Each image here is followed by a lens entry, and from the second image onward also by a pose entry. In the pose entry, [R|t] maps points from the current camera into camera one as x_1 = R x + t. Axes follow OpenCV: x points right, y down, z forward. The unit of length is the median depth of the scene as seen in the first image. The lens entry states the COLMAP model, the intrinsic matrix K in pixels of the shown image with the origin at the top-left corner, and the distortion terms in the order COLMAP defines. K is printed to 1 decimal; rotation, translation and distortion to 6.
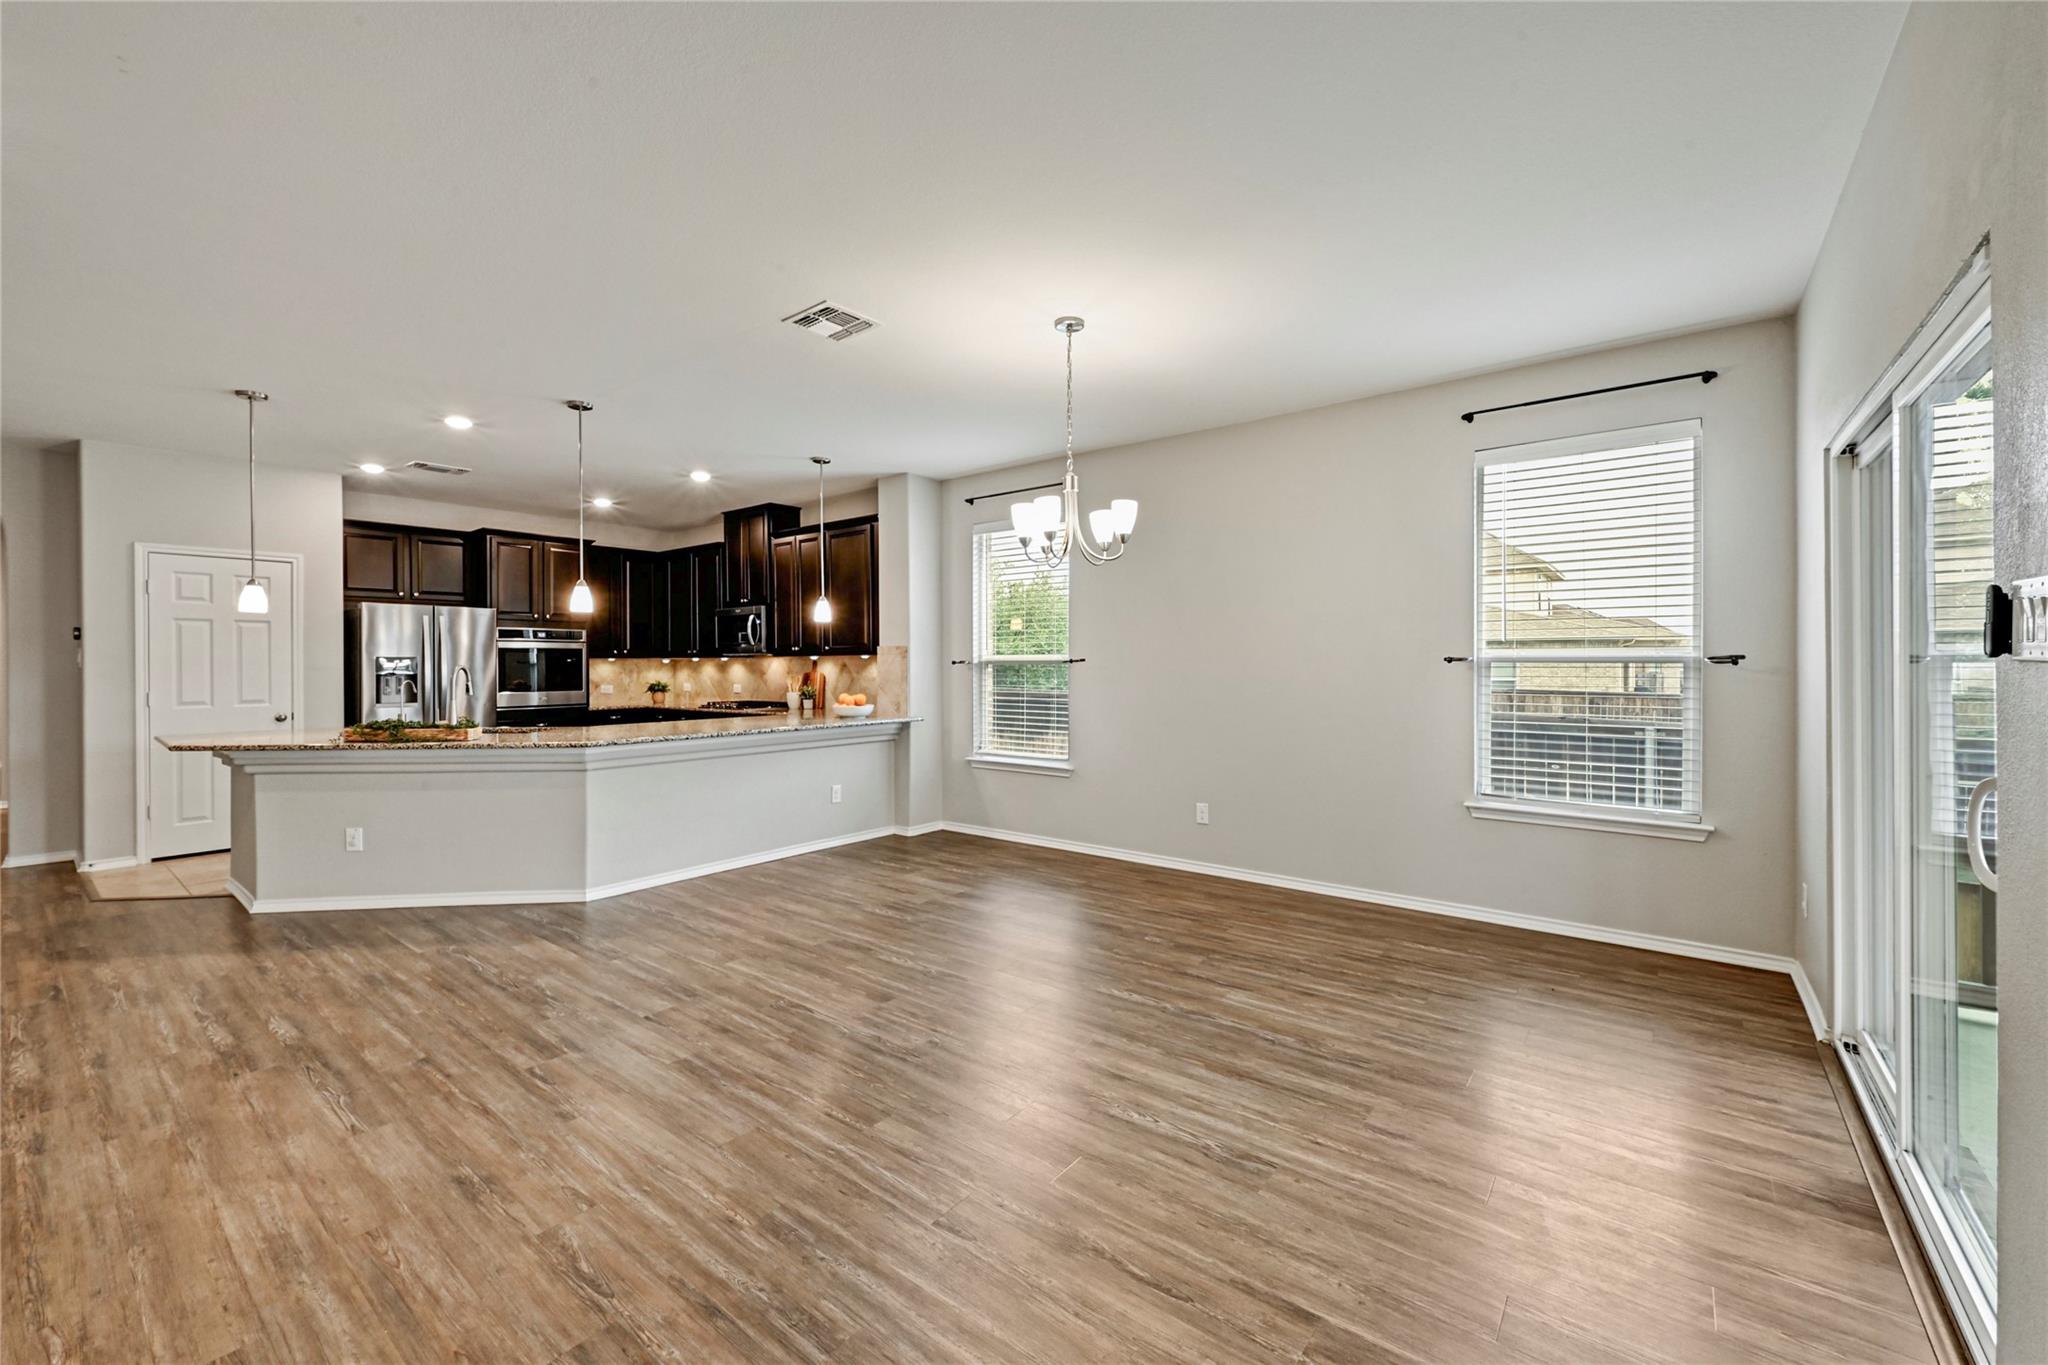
lens RADIAL K [[819.7, 0, 1013.2], [0, 819.7, 673.6], [0, 0, 1]] dist [-0.002071, 0.000314]
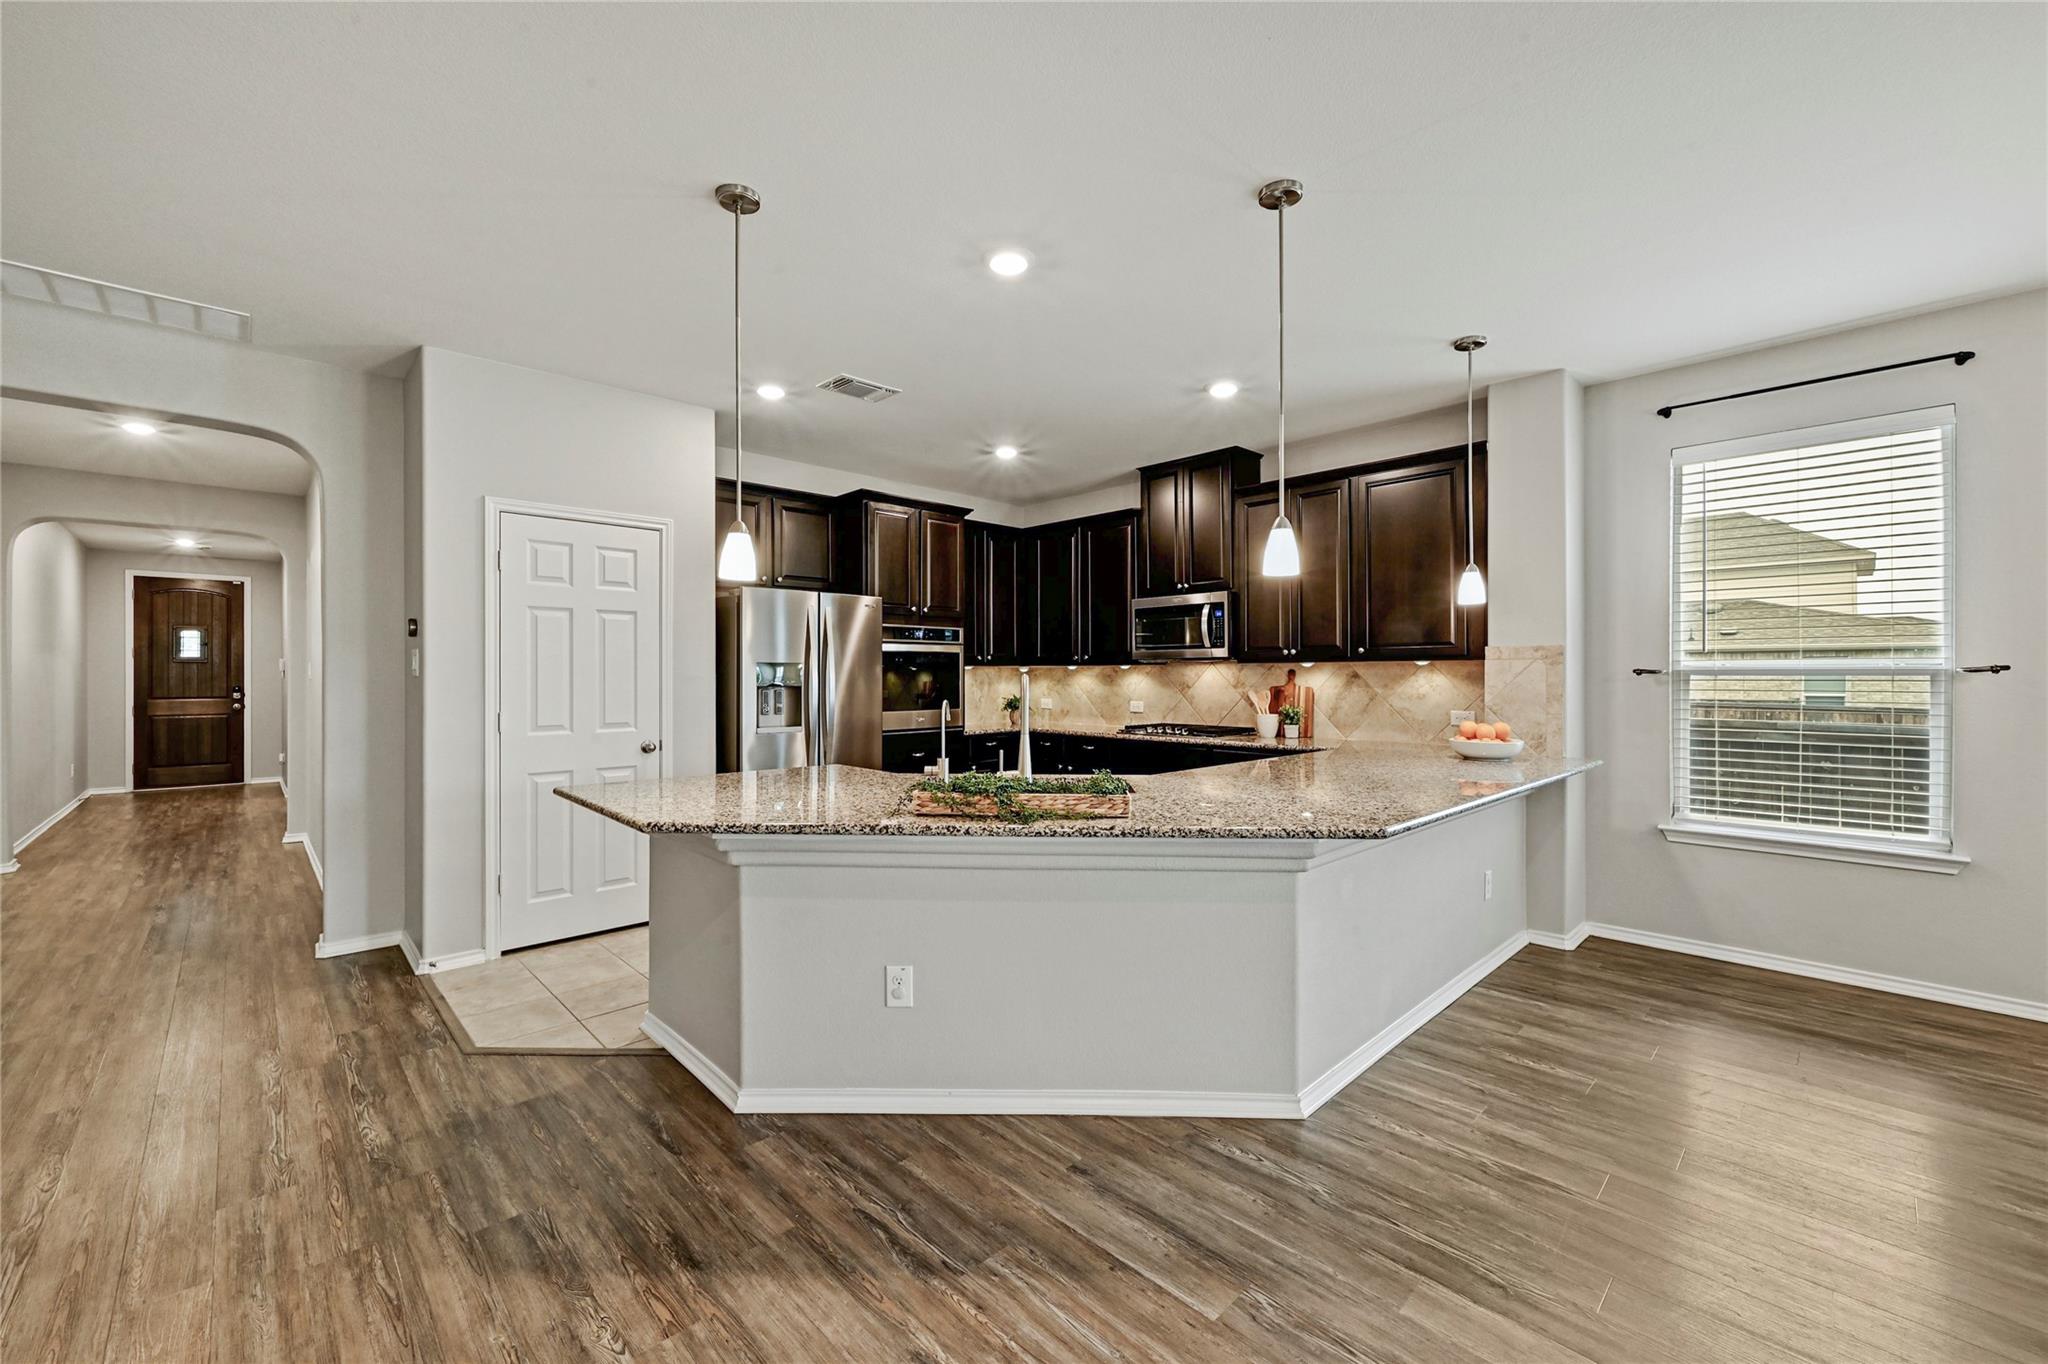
lens RADIAL K [[819.7, 0, 1009.1], [0, 819.7, 674.8], [0, 0, 1]] dist [-0.002071, 0.000314]
pose [[0.990117, 0.002128, -0.140228, -0.511524], [-0.003819, 0.999923, -0.011794, -0.002140], [0.140192, 0.012213, 0.990049, 0.356384]]
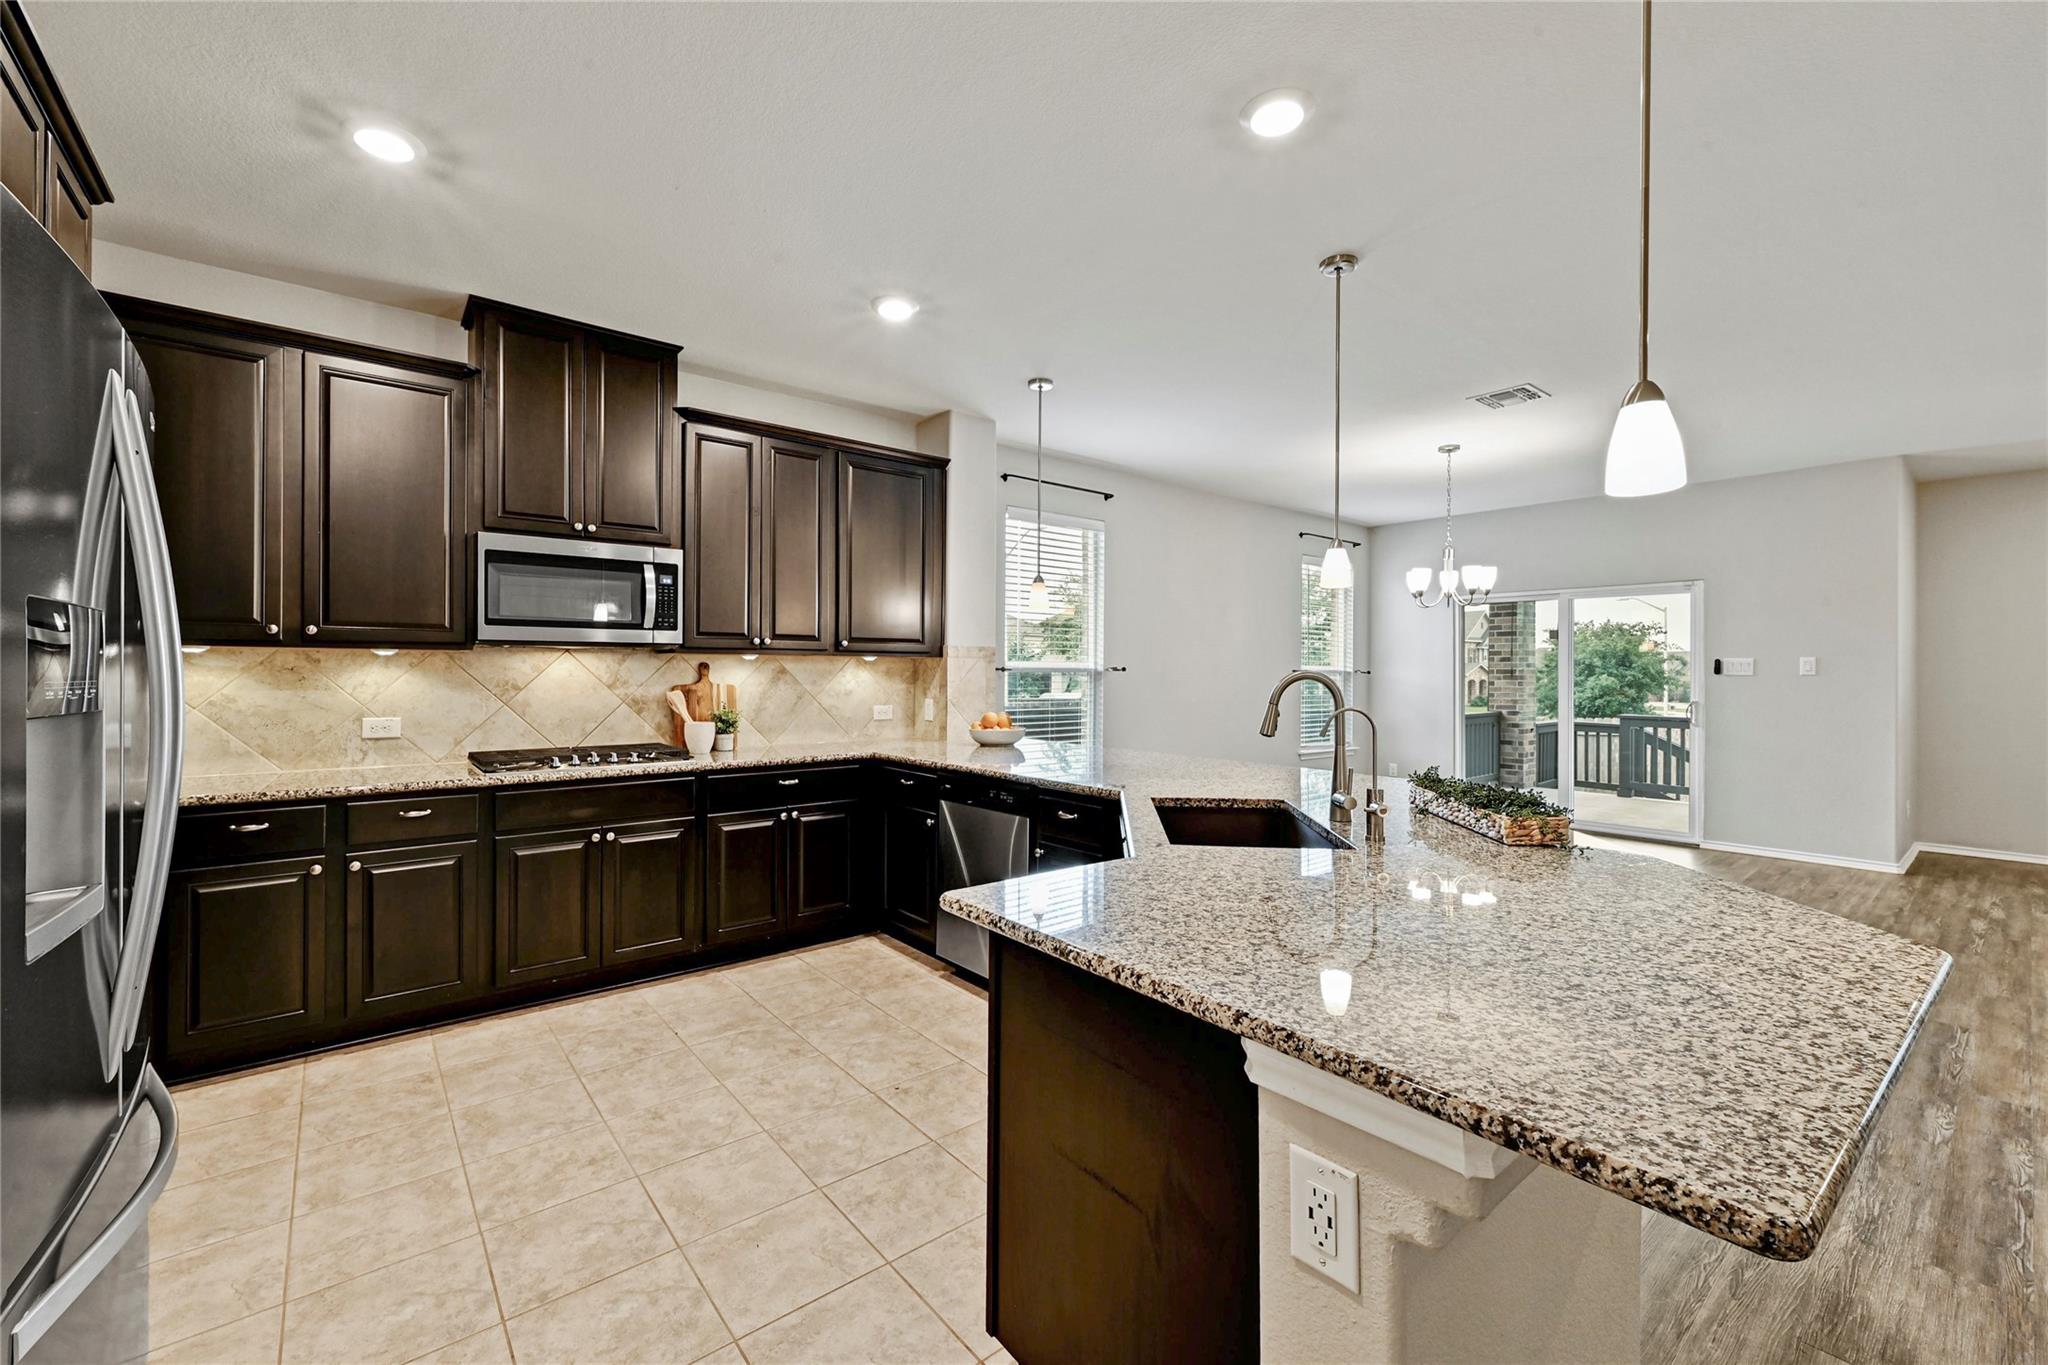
lens RADIAL K [[819.7, 0, 1041.8], [0, 819.7, 681.9], [0, 0, 1]] dist [-0.002071, 0.000314]
pose [[0.202589, -0.009201, 0.979221, -0.973363], [0.004876, 0.999953, 0.008387, -0.008126], [-0.979252, 0.003076, 0.202624, 0.890546]]
